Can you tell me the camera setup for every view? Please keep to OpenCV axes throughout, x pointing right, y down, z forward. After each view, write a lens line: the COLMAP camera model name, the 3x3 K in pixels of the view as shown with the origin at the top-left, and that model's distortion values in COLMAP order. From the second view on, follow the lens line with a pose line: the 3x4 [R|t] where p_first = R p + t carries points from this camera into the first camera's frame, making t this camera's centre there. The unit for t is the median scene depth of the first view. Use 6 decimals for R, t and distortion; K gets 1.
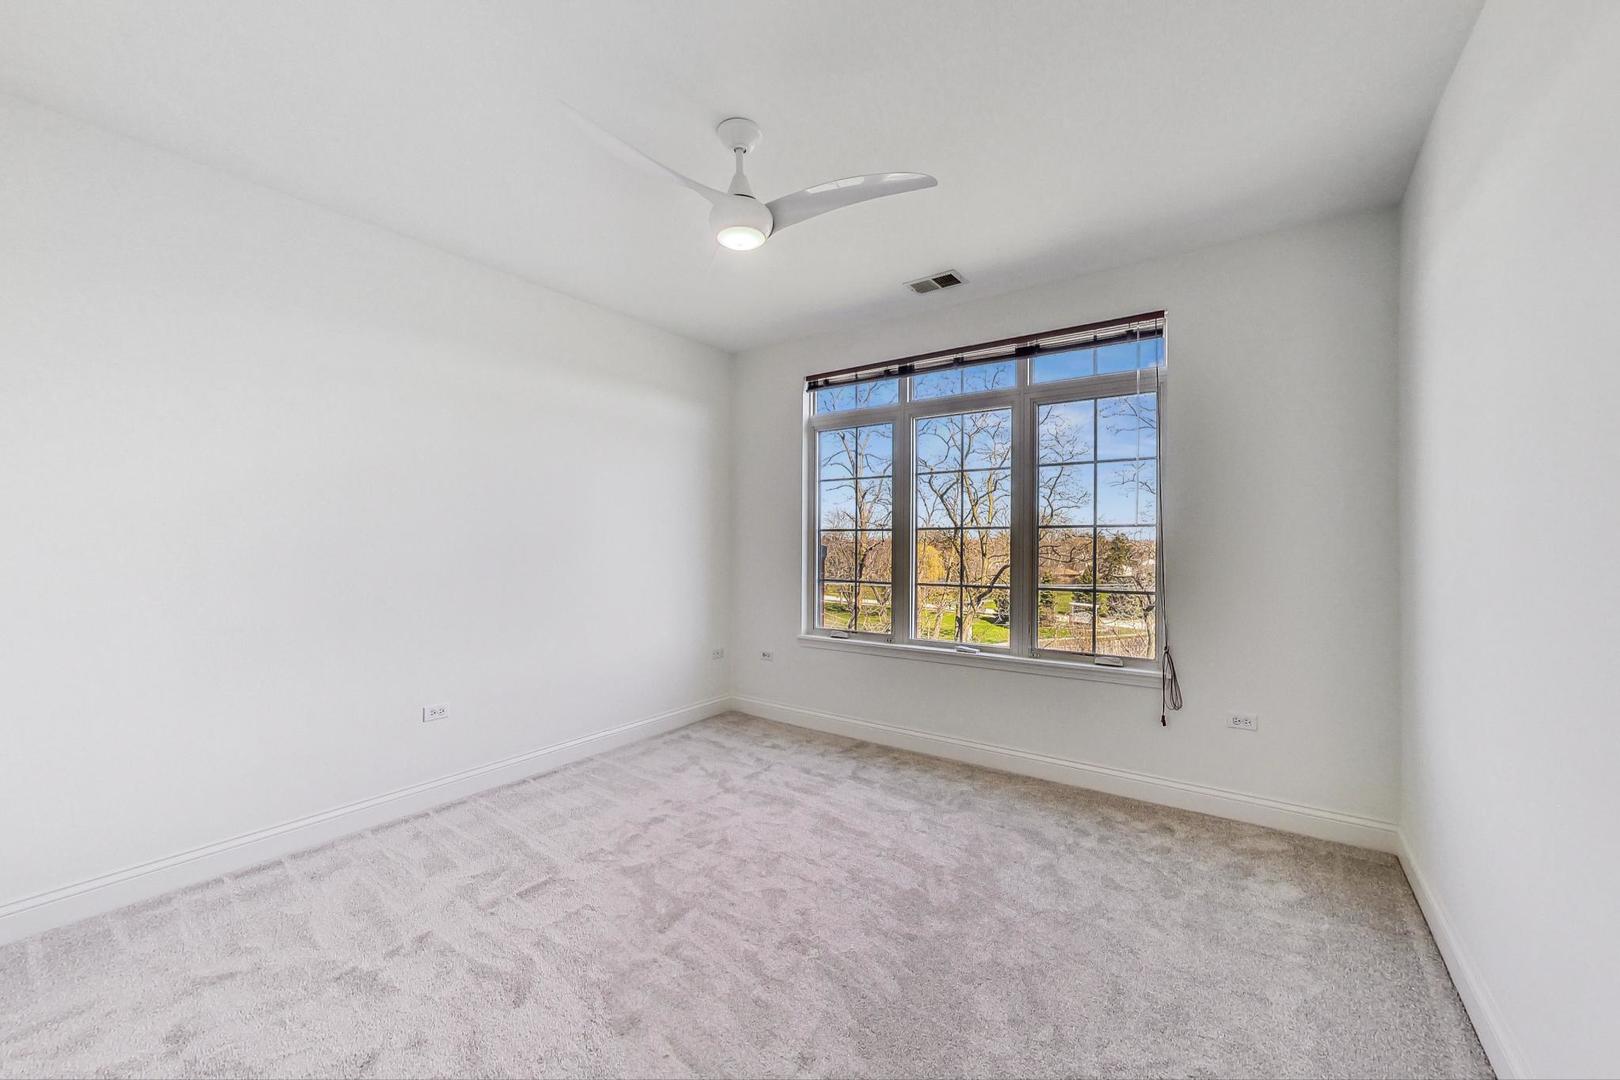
lens RADIAL K [[618.6, 0, 806.9], [0, 618.6, 546.0], [0, 0, 1]] dist [-0.000730, 0.000295]
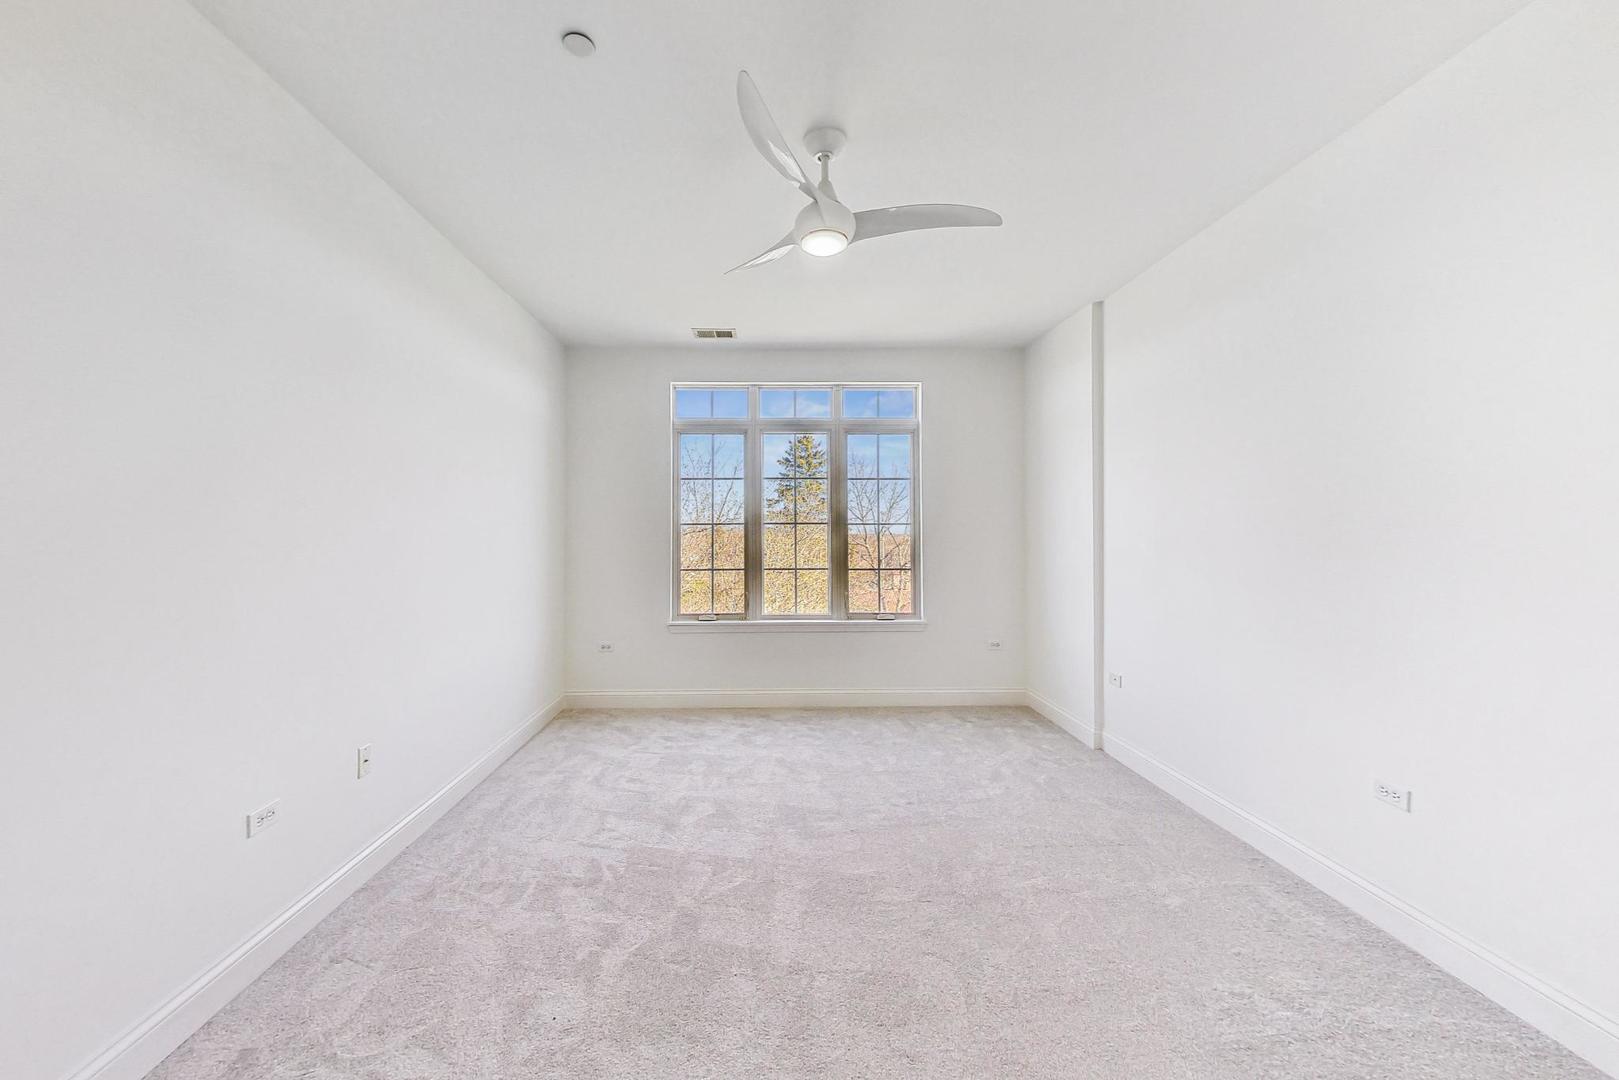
lens RADIAL K [[465.6, 0, 807.2], [0, 465.6, 536.6], [0, 0, 1]] dist [-0.000029, 0.000027]
pose [[0.800726, 0.000282, 0.599030, -0.320884], [0.001472, 0.999996, -0.002439, -0.001219], [-0.599028, 0.002835, 0.800723, 0.225413]]
